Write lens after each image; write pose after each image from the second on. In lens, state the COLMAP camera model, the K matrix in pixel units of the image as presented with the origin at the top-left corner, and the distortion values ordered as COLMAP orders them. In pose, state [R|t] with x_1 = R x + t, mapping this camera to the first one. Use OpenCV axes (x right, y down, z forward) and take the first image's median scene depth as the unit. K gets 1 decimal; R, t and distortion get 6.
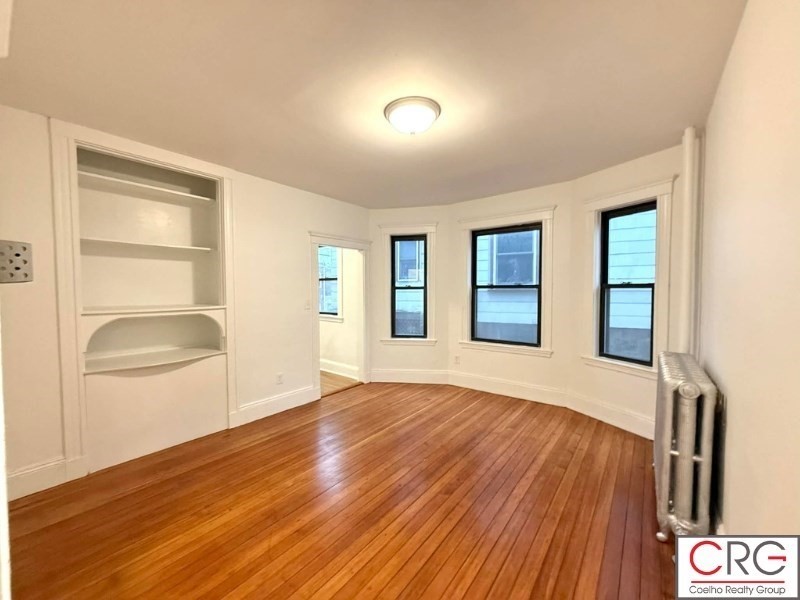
lens RADIAL K [[318.8, 0, 399.8], [0, 318.8, 300.3], [0, 0, 1]] dist [0.000633, 0.000110]
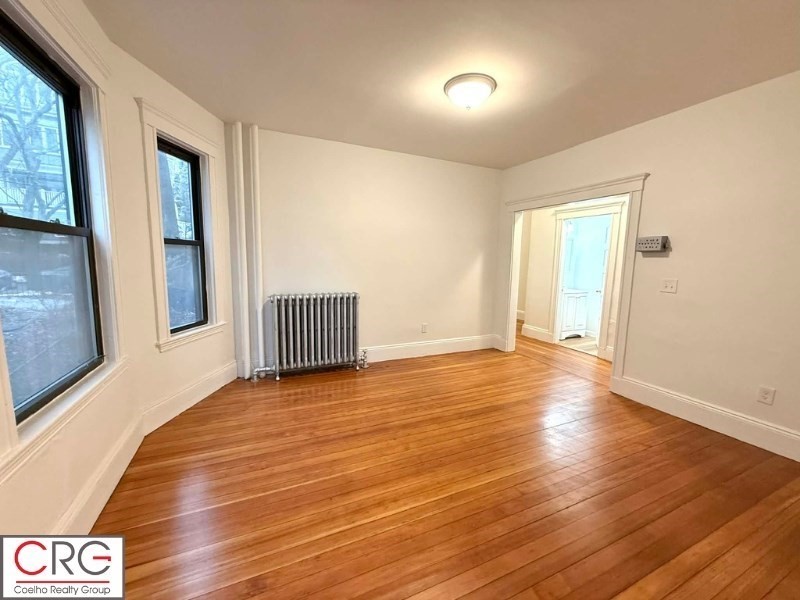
lens RADIAL K [[318.8, 0, 399.8], [0, 318.8, 300.3], [0, 0, 1]] dist [0.000633, 0.000110]
pose [[-0.884590, -0.070709, 0.460978, -0.219475], [0.000611, 0.988263, 0.152760, -0.022025], [-0.466369, 0.135411, -0.874164, 1.548514]]
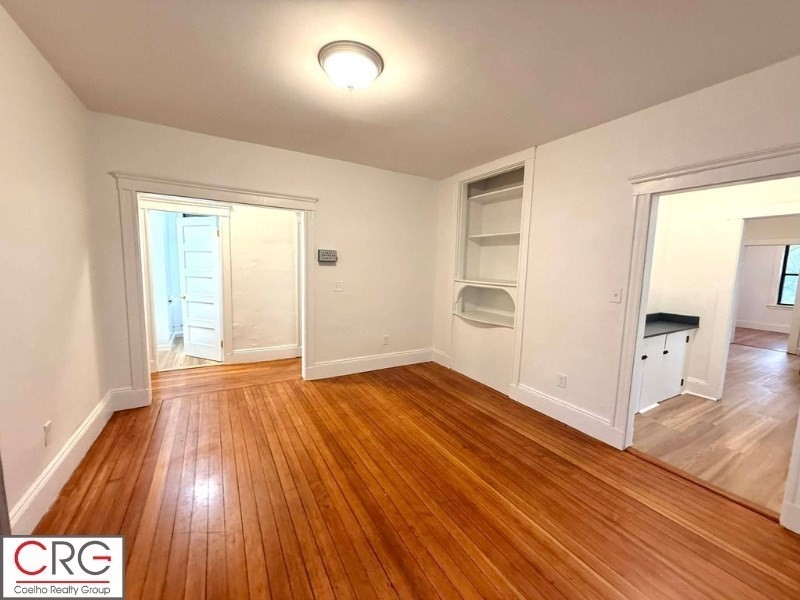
lens RADIAL K [[318.8, 0, 399.8], [0, 318.8, 300.3], [0, 0, 1]] dist [0.000633, 0.000110]
pose [[-0.374739, 0.094341, -0.922318, 0.610603], [-0.058815, 0.990387, 0.125200, -0.042107], [0.925263, 0.101164, -0.365587, 1.075048]]
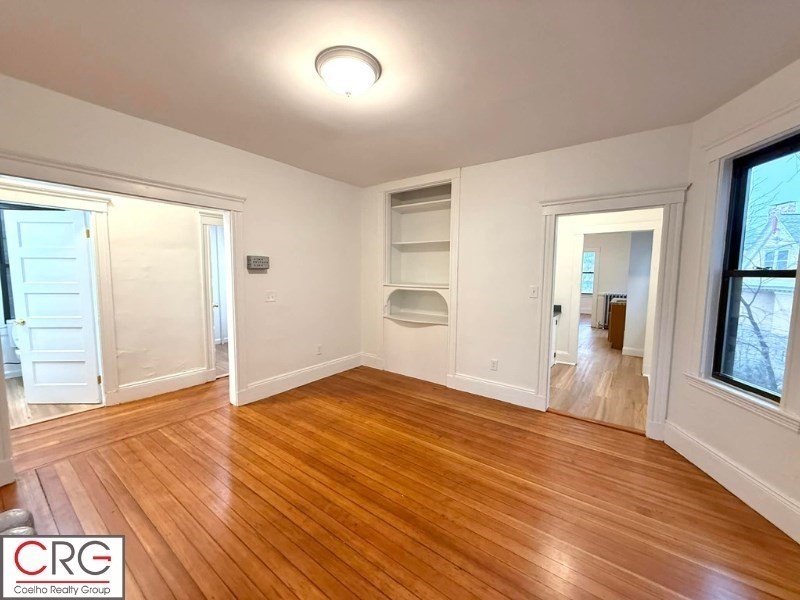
lens RADIAL K [[318.8, 0, 399.8], [0, 318.8, 300.3], [0, 0, 1]] dist [0.000633, 0.000110]
pose [[0.024524, 0.092471, -0.995413, 0.684358], [-0.043750, 0.994858, 0.091342, -0.033841], [0.998741, 0.041309, 0.028444, 0.812822]]
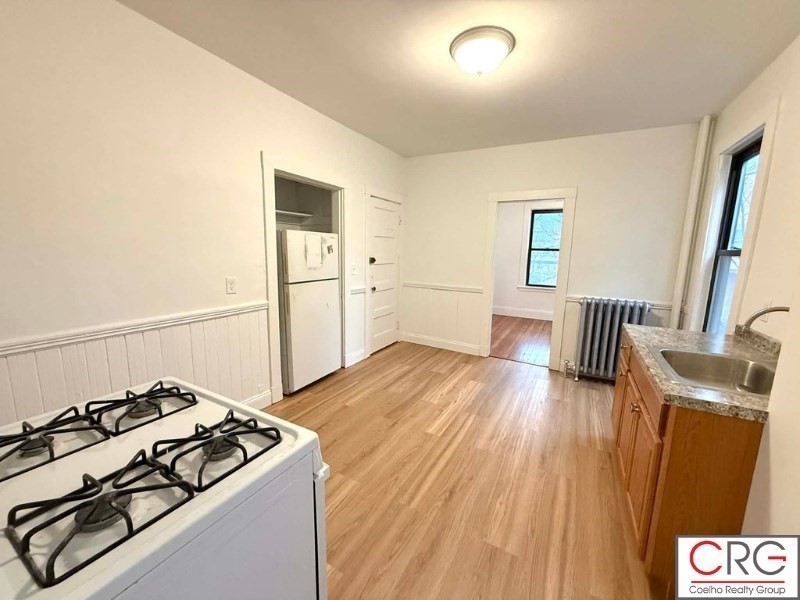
lens RADIAL K [[318.8, 0, 399.8], [0, 318.8, 300.3], [0, 0, 1]] dist [0.000633, 0.000110]
pose [[0.148296, 0.162405, -0.975517, -0.943811], [-0.058897, 0.986123, 0.155217, -0.049859], [0.987188, 0.034437, 0.155803, 1.791153]]
